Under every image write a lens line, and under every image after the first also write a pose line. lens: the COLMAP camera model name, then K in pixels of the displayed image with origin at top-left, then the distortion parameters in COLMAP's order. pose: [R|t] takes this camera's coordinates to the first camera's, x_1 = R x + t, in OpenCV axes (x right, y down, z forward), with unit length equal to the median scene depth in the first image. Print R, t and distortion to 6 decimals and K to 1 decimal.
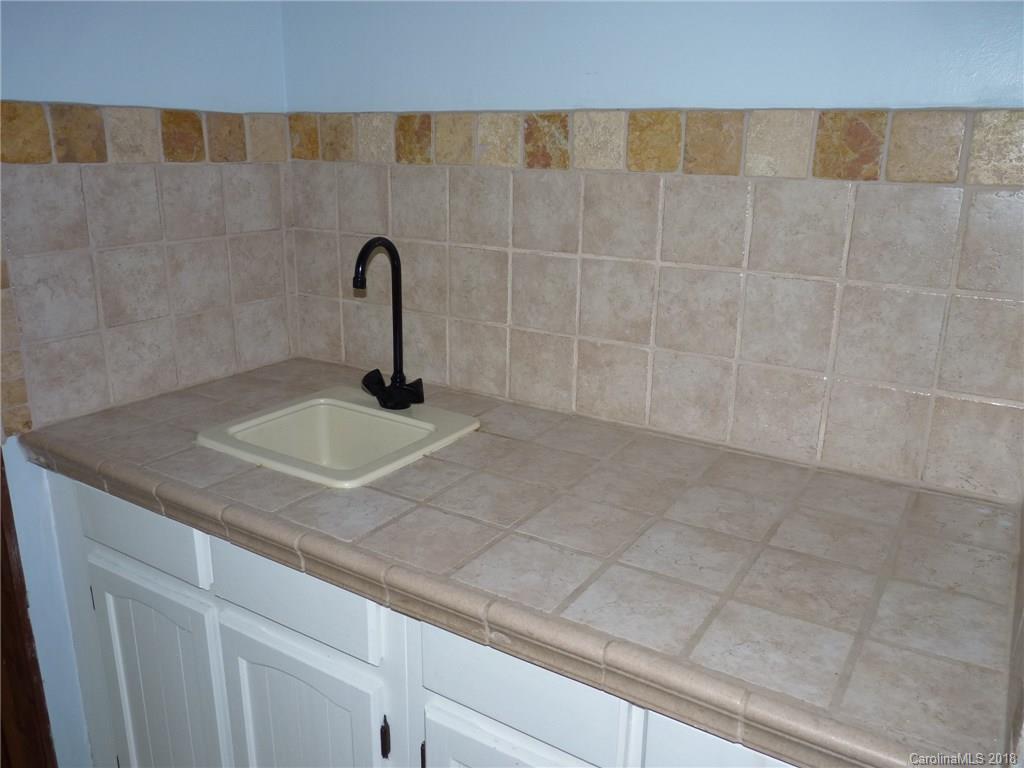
lens RADIAL K [[828.8, 0, 511.5], [0, 828.8, 389.0], [0, 0, 1]] dist [-0.018531, 0.013559]
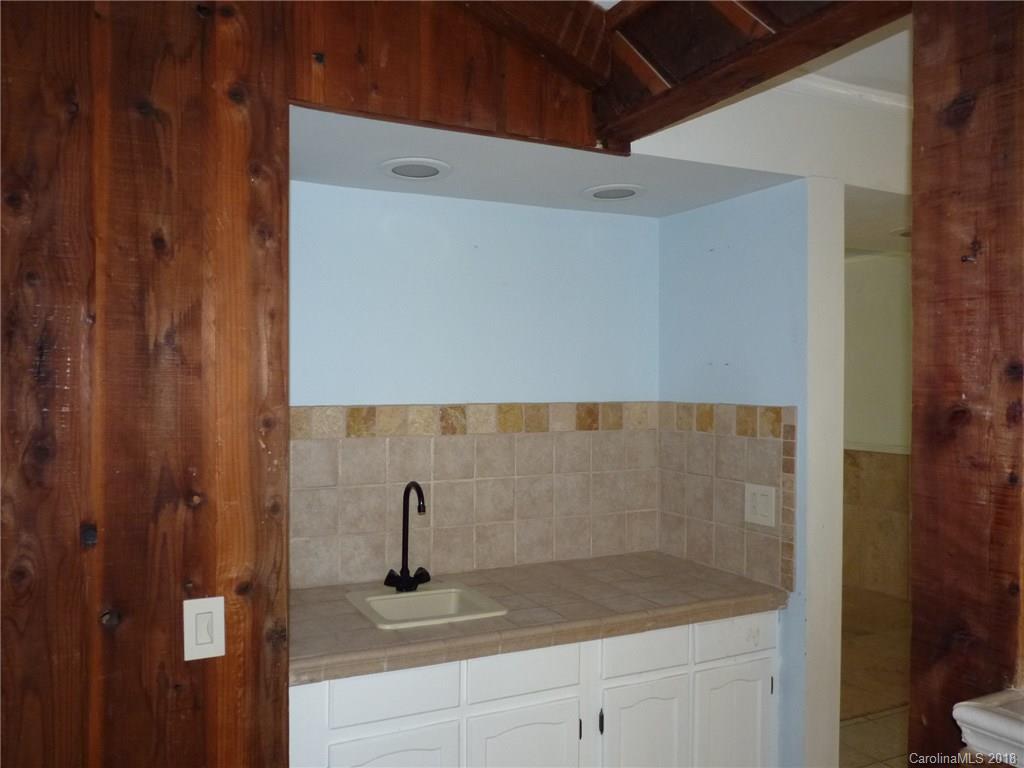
lens RADIAL K [[828.8, 0, 513.1], [0, 828.8, 381.1], [0, 0, 1]] dist [-0.018531, 0.013559]
pose [[0.508694, -0.010378, 0.860885, -1.469627], [0.256586, 0.956315, -0.140088, -0.091191], [-0.821824, 0.292152, 0.489135, -0.032108]]
